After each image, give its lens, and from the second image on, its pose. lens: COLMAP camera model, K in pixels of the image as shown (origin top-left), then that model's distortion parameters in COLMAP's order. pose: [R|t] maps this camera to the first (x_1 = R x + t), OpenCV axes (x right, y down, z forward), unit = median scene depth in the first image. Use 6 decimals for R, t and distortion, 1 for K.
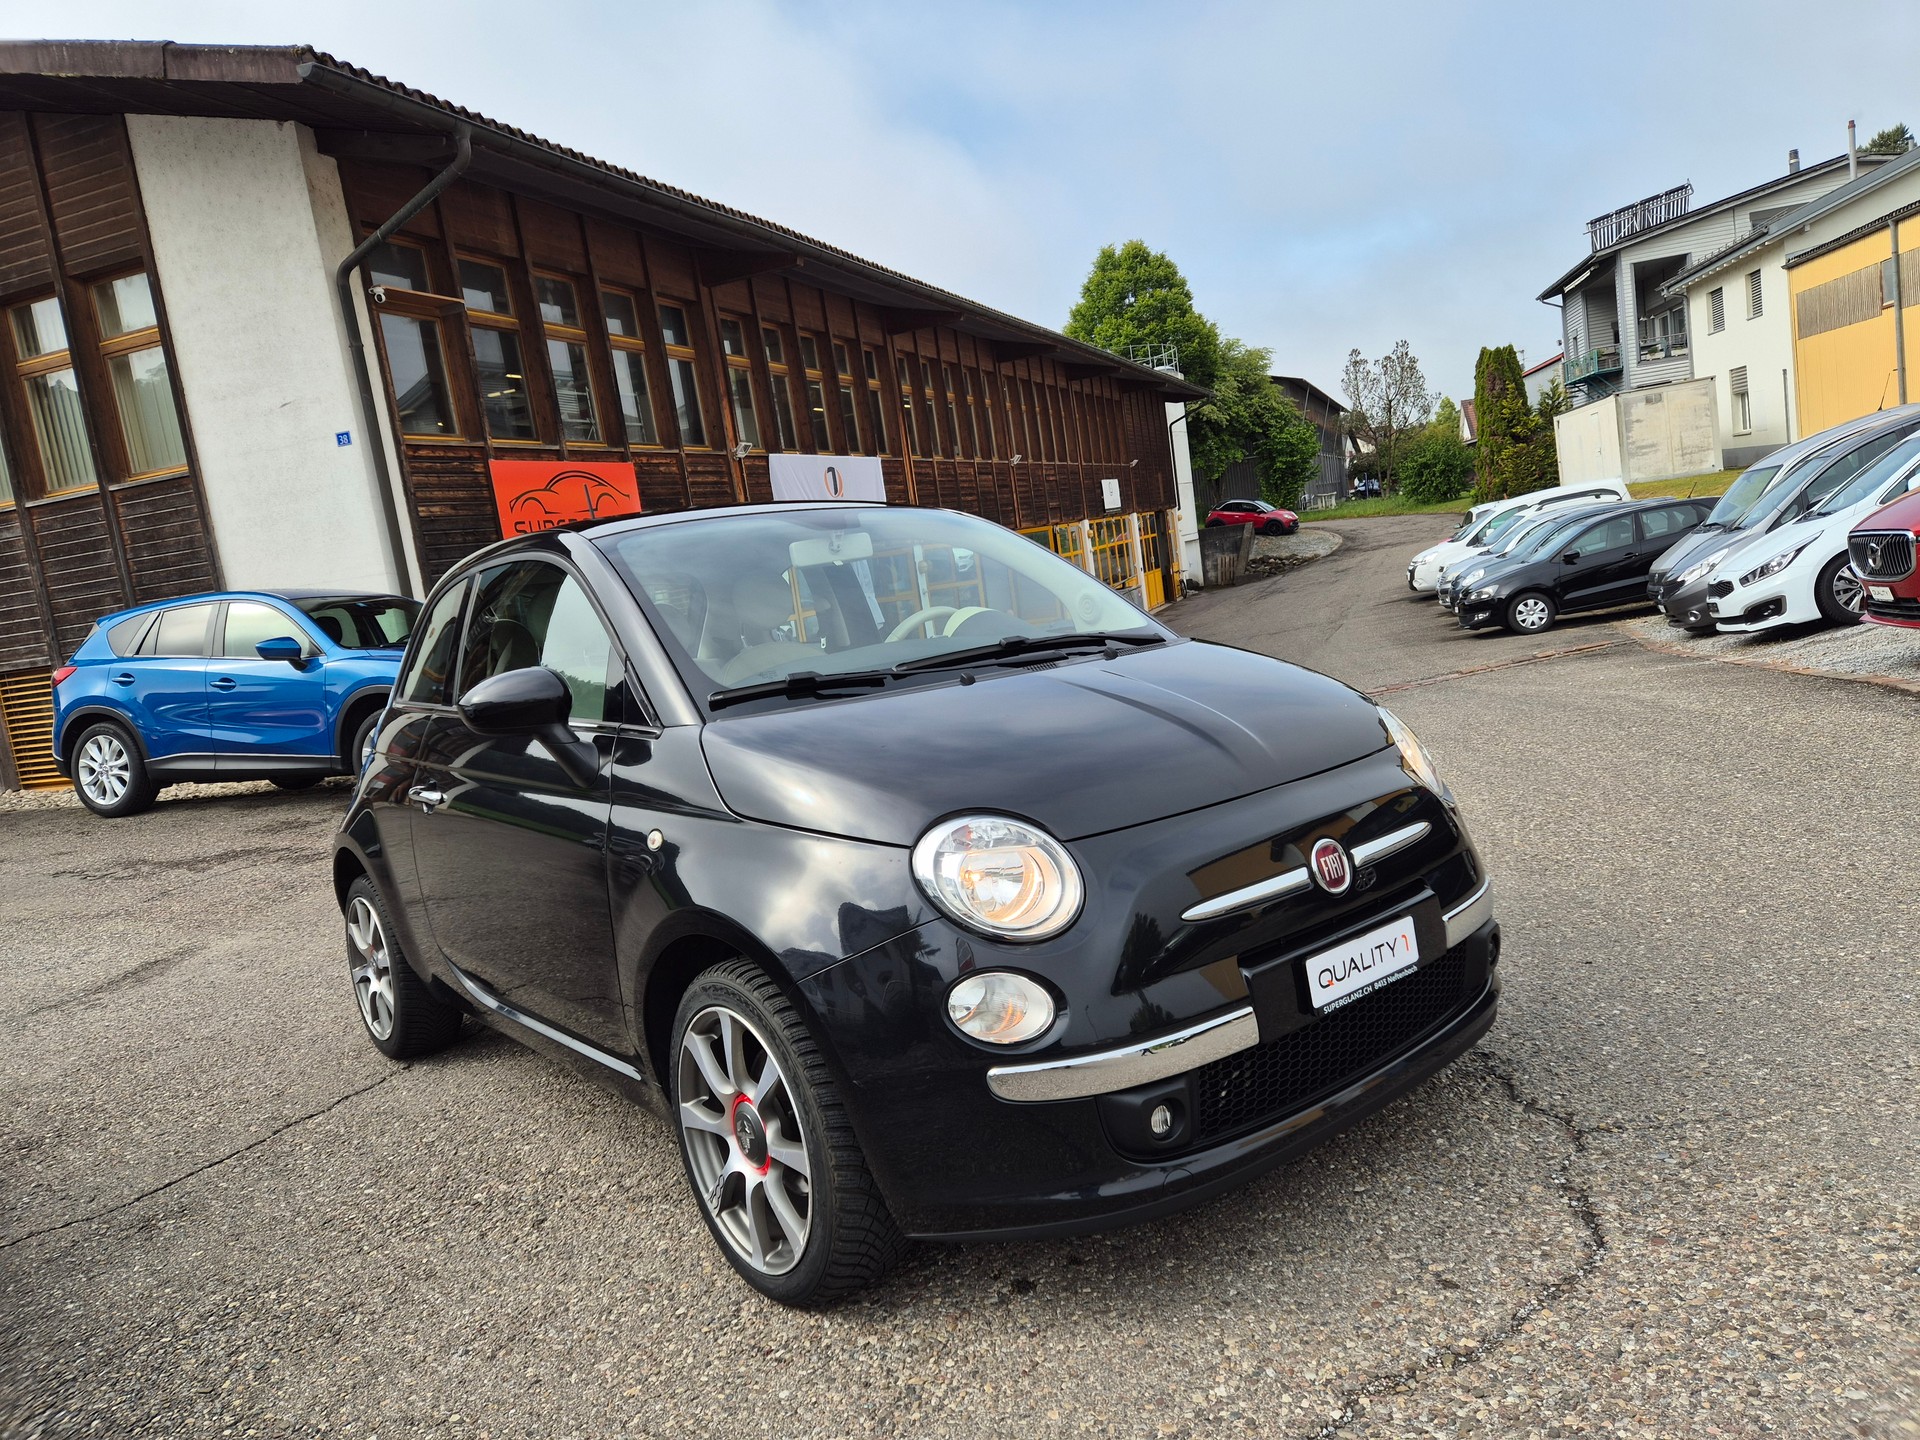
lens RADIAL K [[1359.4, 0, 1008.7], [0, 1359.4, 736.0], [0, 0, 1]] dist [0.049194, -0.048803]
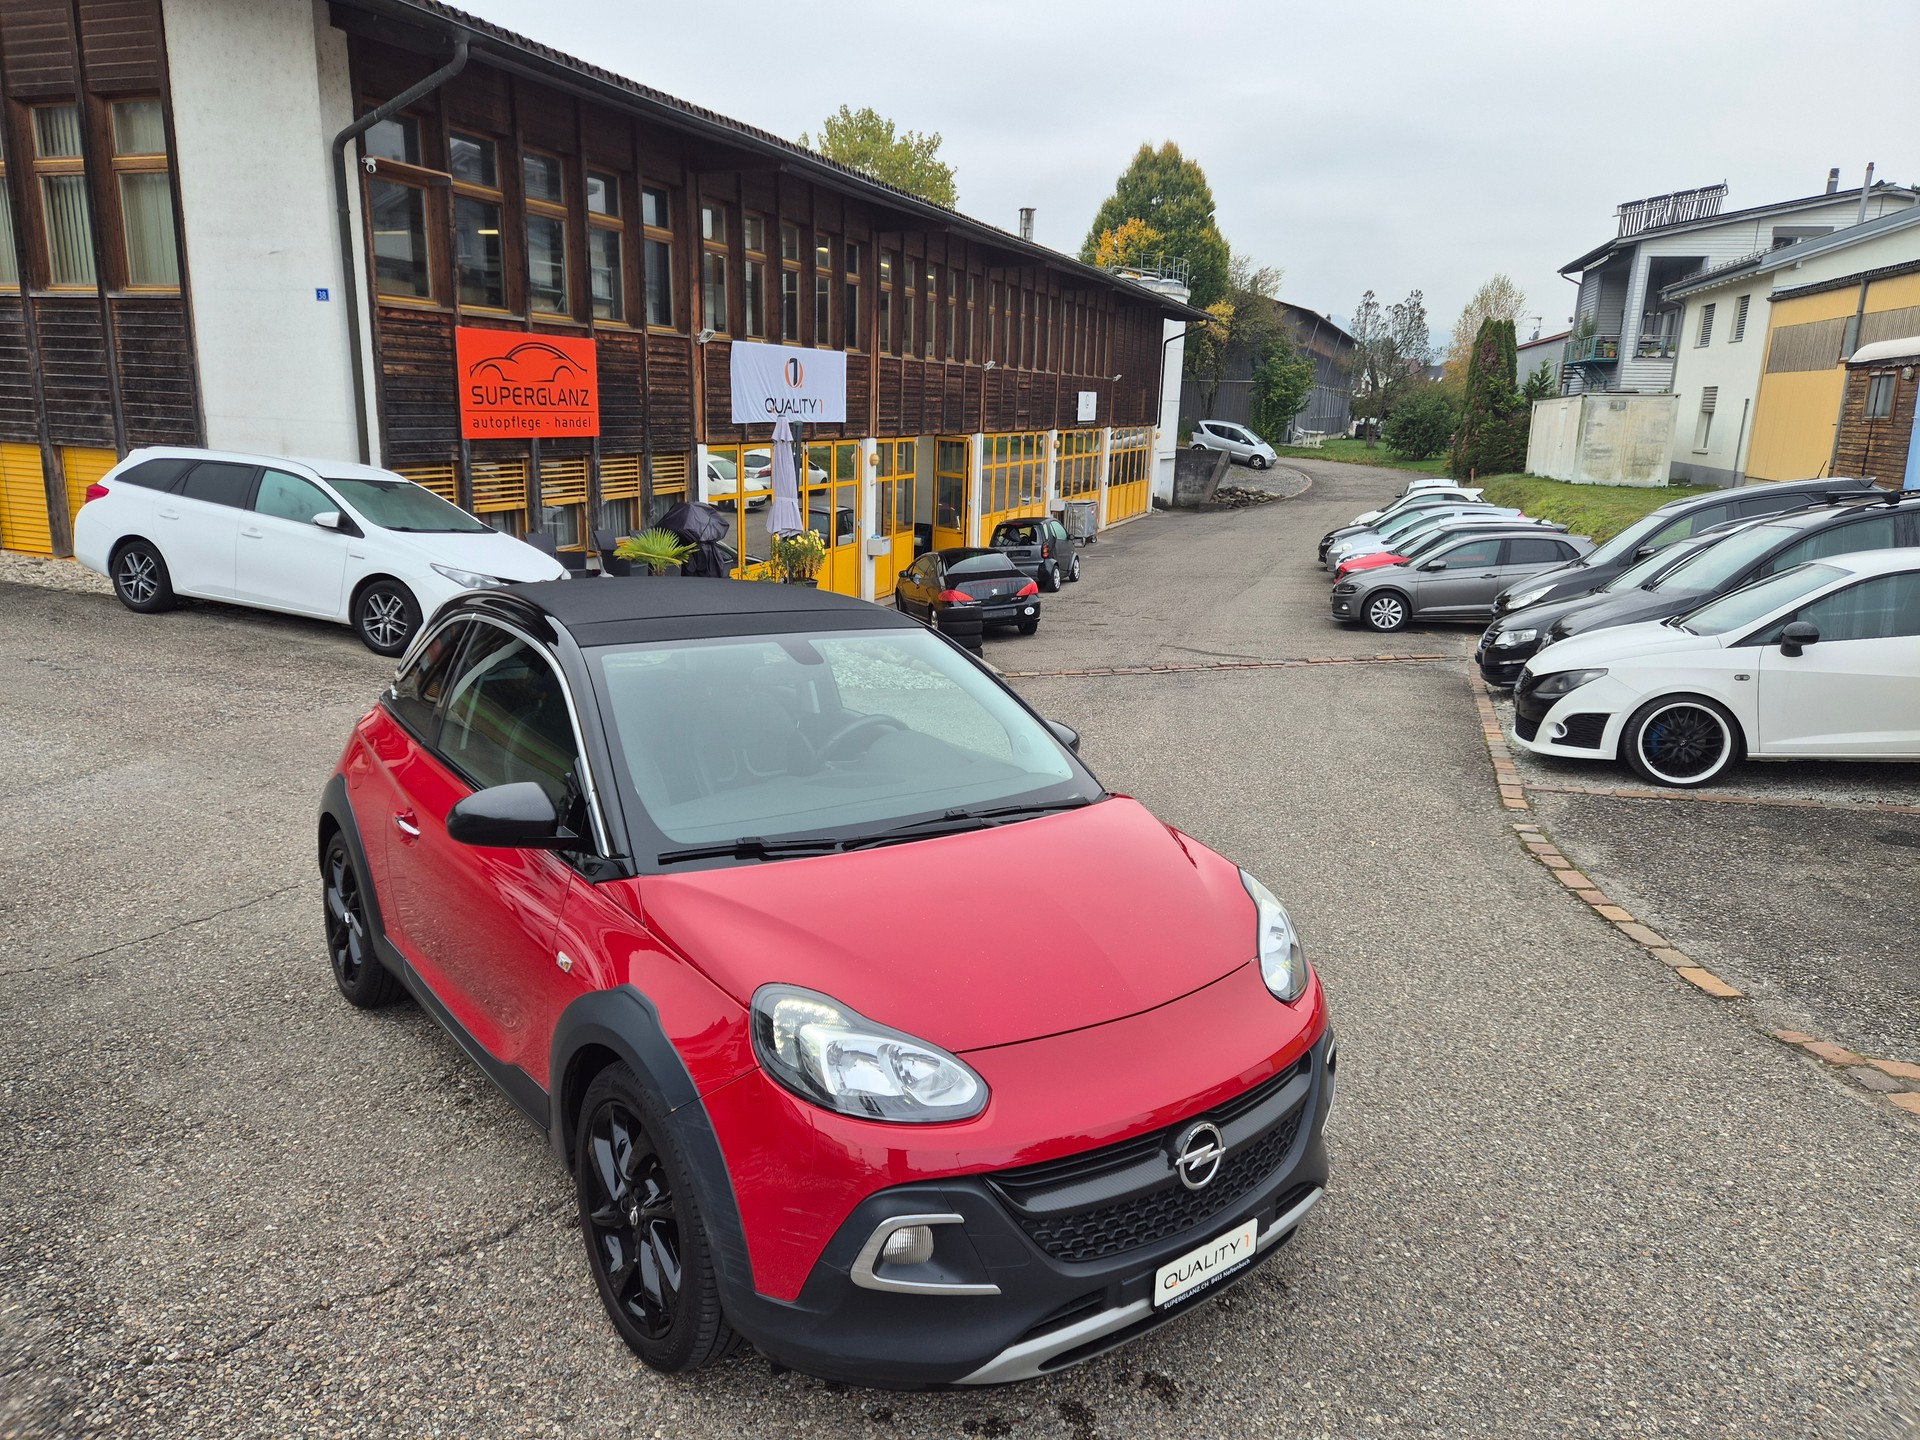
lens RADIAL K [[1359.4, 0, 1007.5], [0, 1359.4, 753.4], [0, 0, 1]] dist [0.049194, -0.048803]
pose [[0.985325, 0.168268, 0.028634, 0.061959], [-0.170408, 0.979353, 0.108758, -0.046439], [-0.009742, -0.112041, 0.993656, -0.102269]]
